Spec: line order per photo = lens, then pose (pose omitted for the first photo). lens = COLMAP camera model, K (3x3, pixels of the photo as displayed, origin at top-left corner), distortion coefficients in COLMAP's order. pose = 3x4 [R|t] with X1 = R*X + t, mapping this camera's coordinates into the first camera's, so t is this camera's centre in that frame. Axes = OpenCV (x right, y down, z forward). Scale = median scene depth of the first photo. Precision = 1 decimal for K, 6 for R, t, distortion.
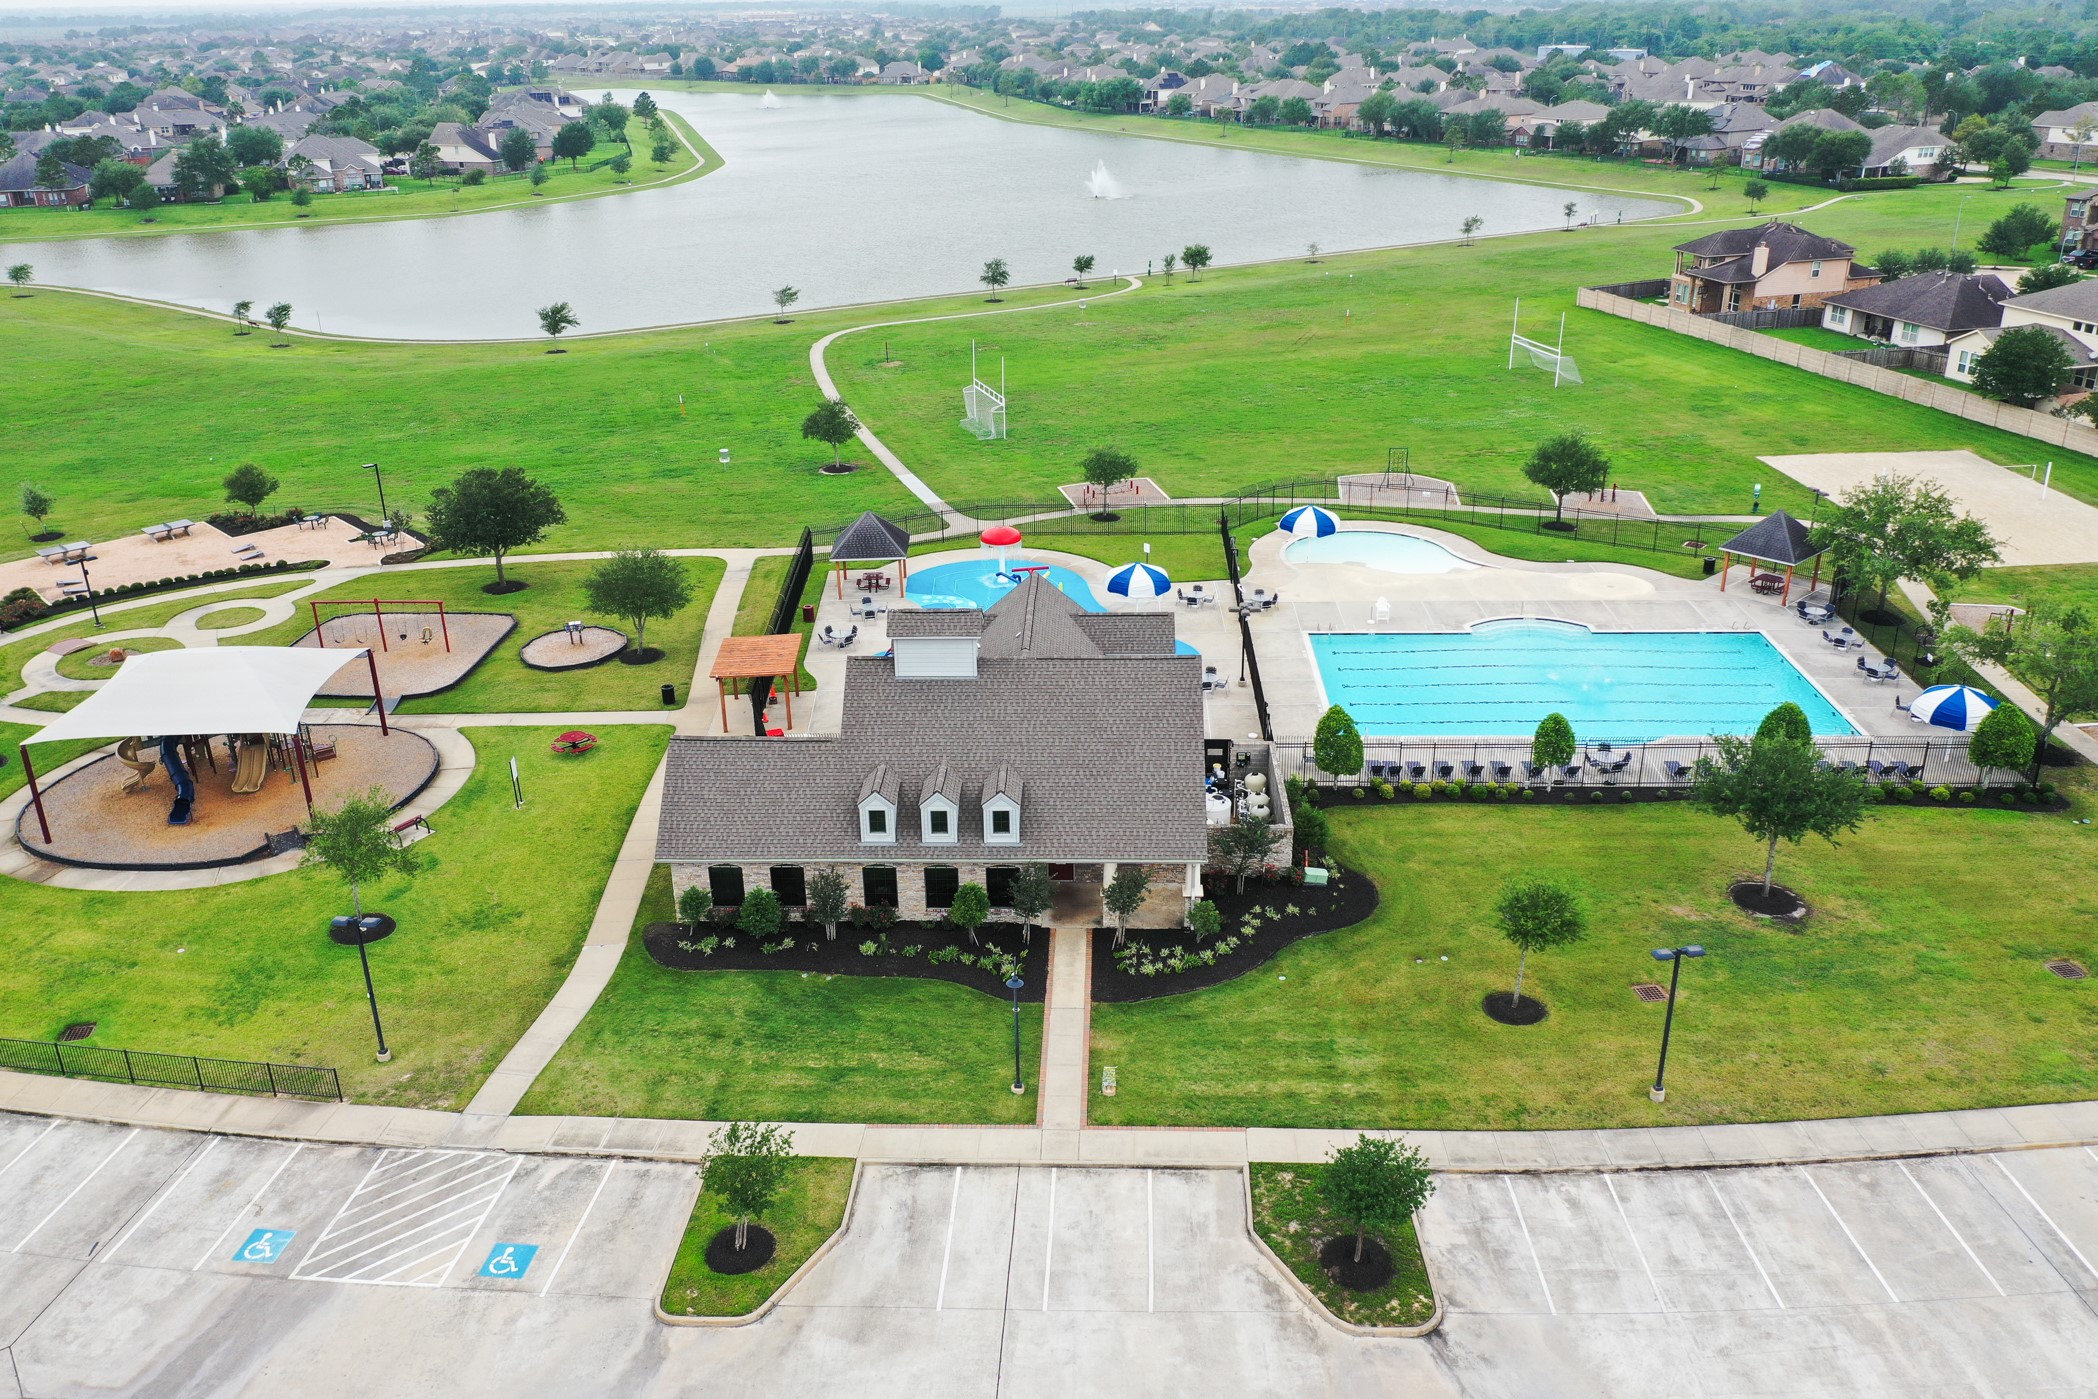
lens RADIAL K [[1662.1, 0, 1049.0], [0, 1662.1, 699.5], [0, 0, 1]] dist [0.004350, -0.003515]
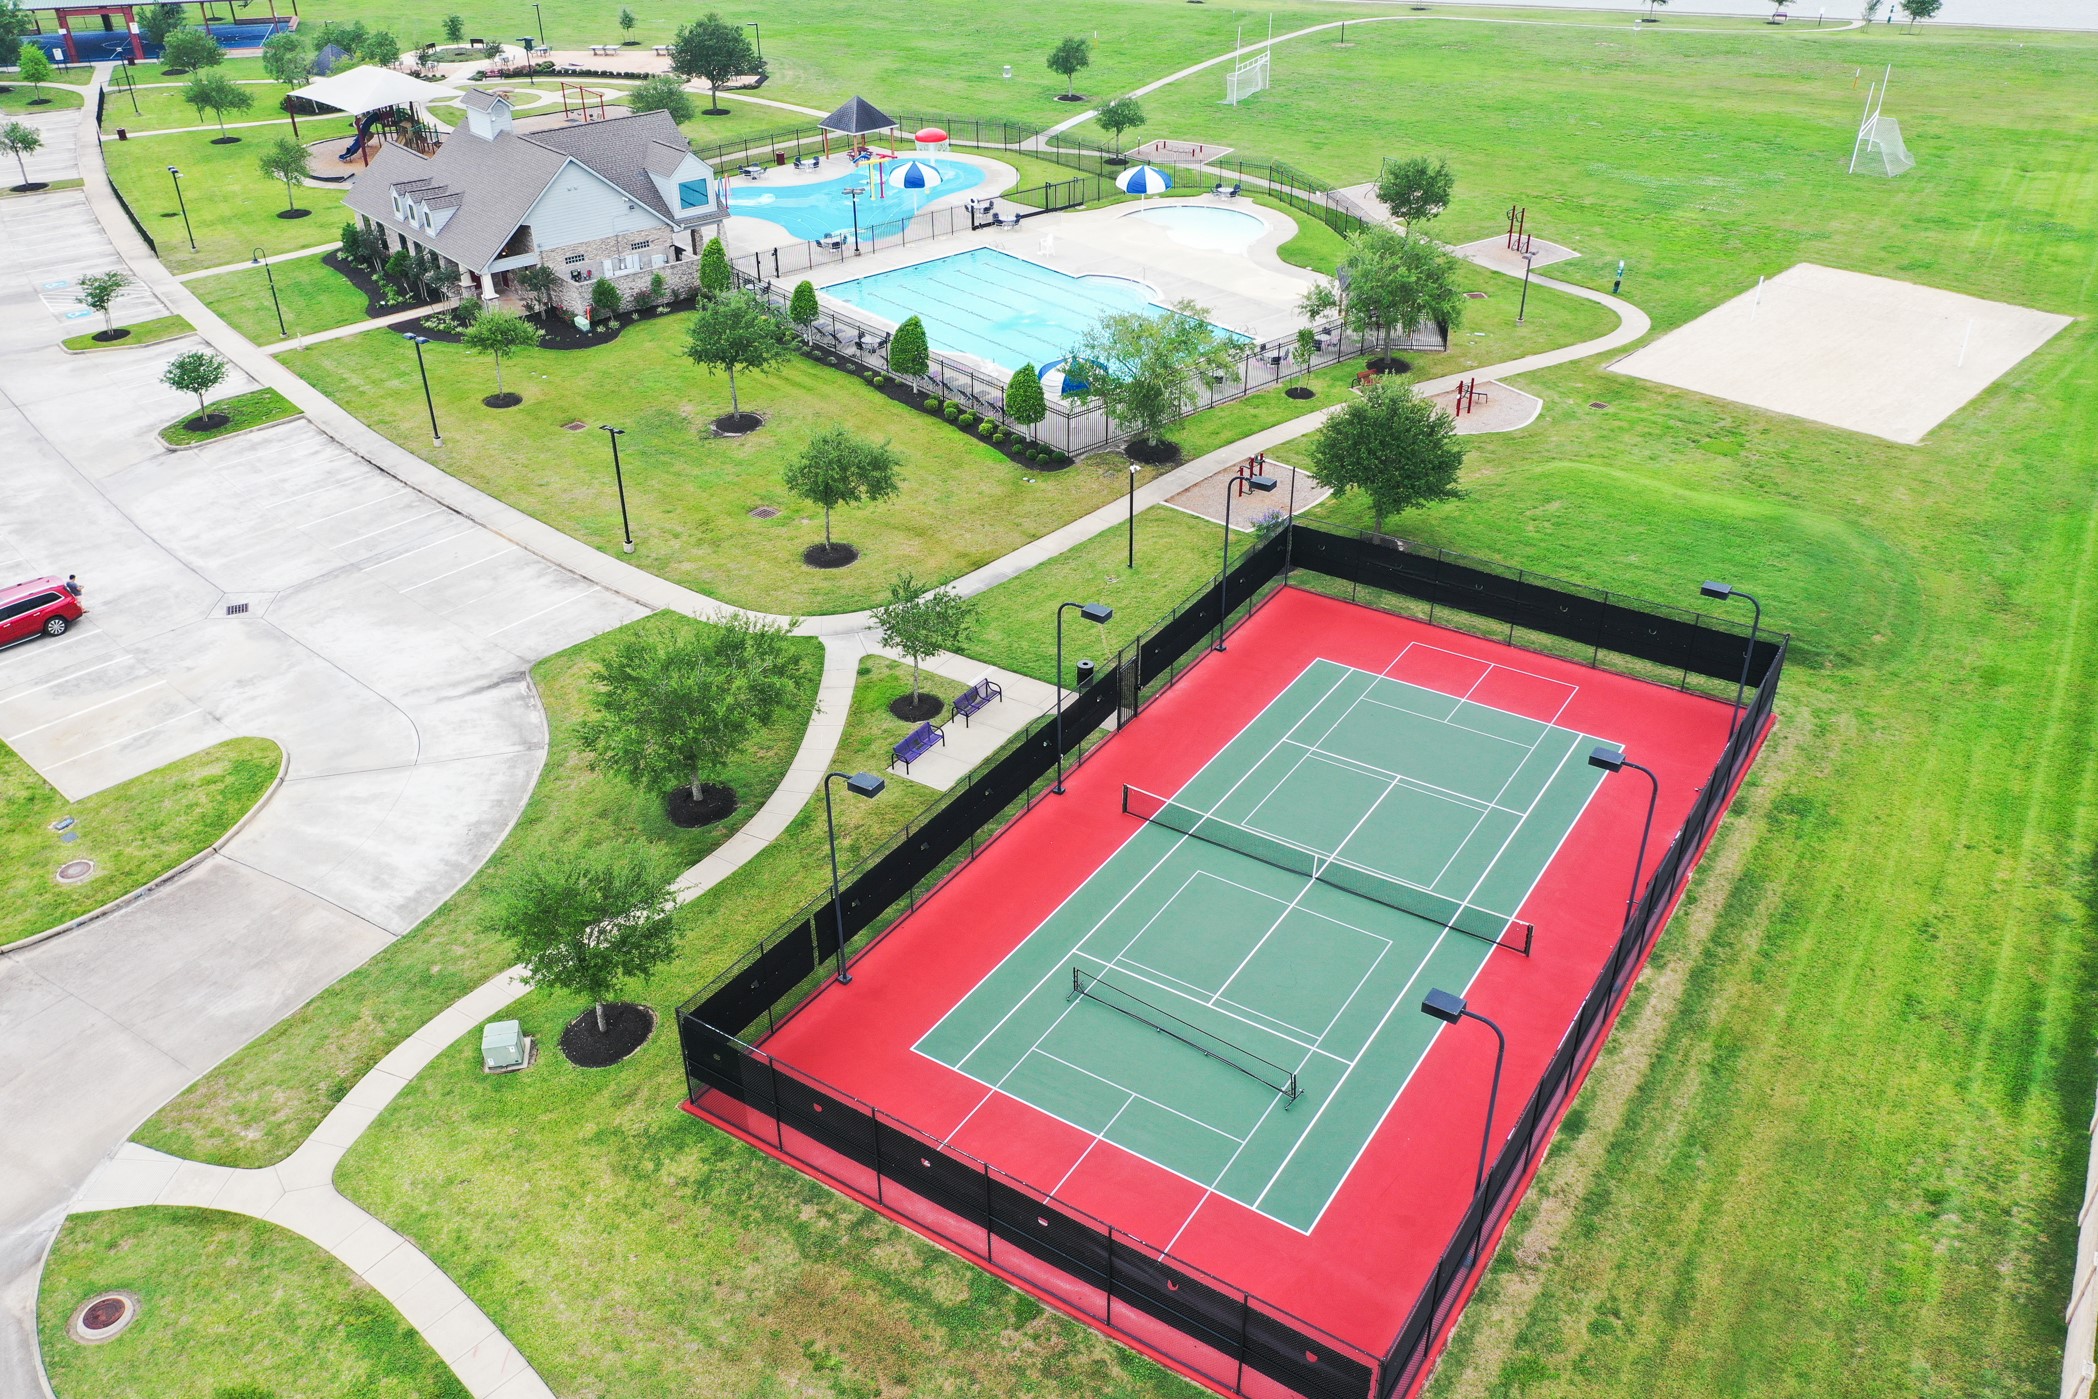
lens RADIAL K [[1662.1, 0, 1049.0], [0, 1662.1, 699.5], [0, 0, 1]] dist [0.004350, -0.003515]
pose [[0.675574, 0.391695, -0.624640, 1.777126], [-0.290506, 0.920087, 0.262767, -0.111900], [0.677648, 0.003944, 0.735376, 0.243948]]
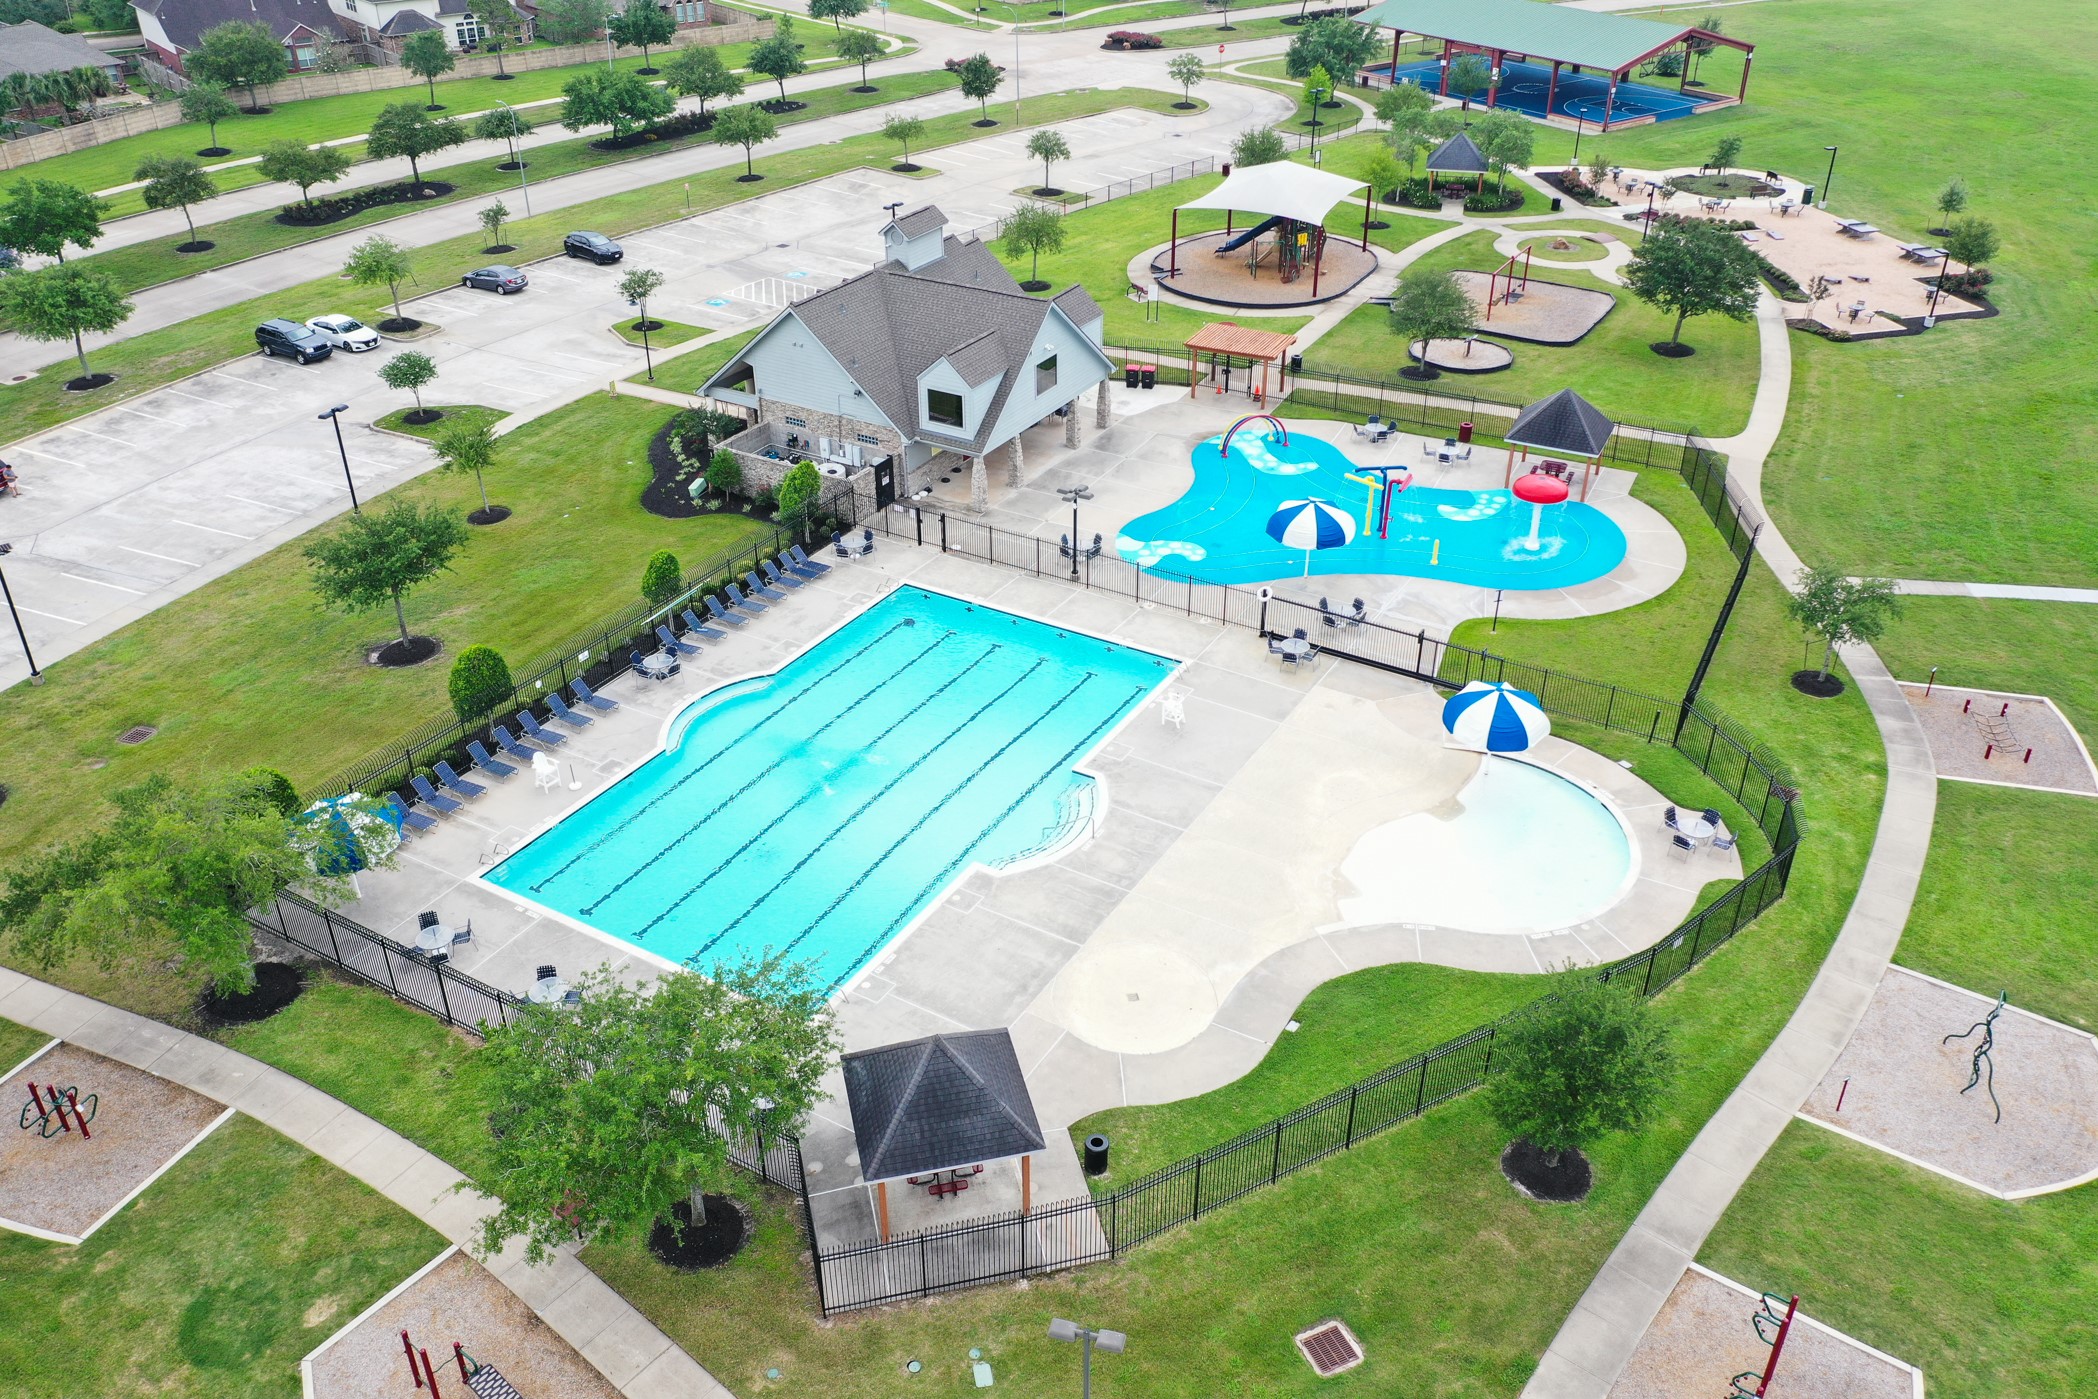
lens RADIAL K [[1662.1, 0, 1049.0], [0, 1662.1, 699.5], [0, 0, 1]] dist [0.004350, -0.003515]
pose [[-0.482838, 0.455654, -0.747828, 1.217051], [-0.338502, 0.690476, 0.639264, -0.777136], [0.807641, 0.561803, -0.179148, 1.809442]]
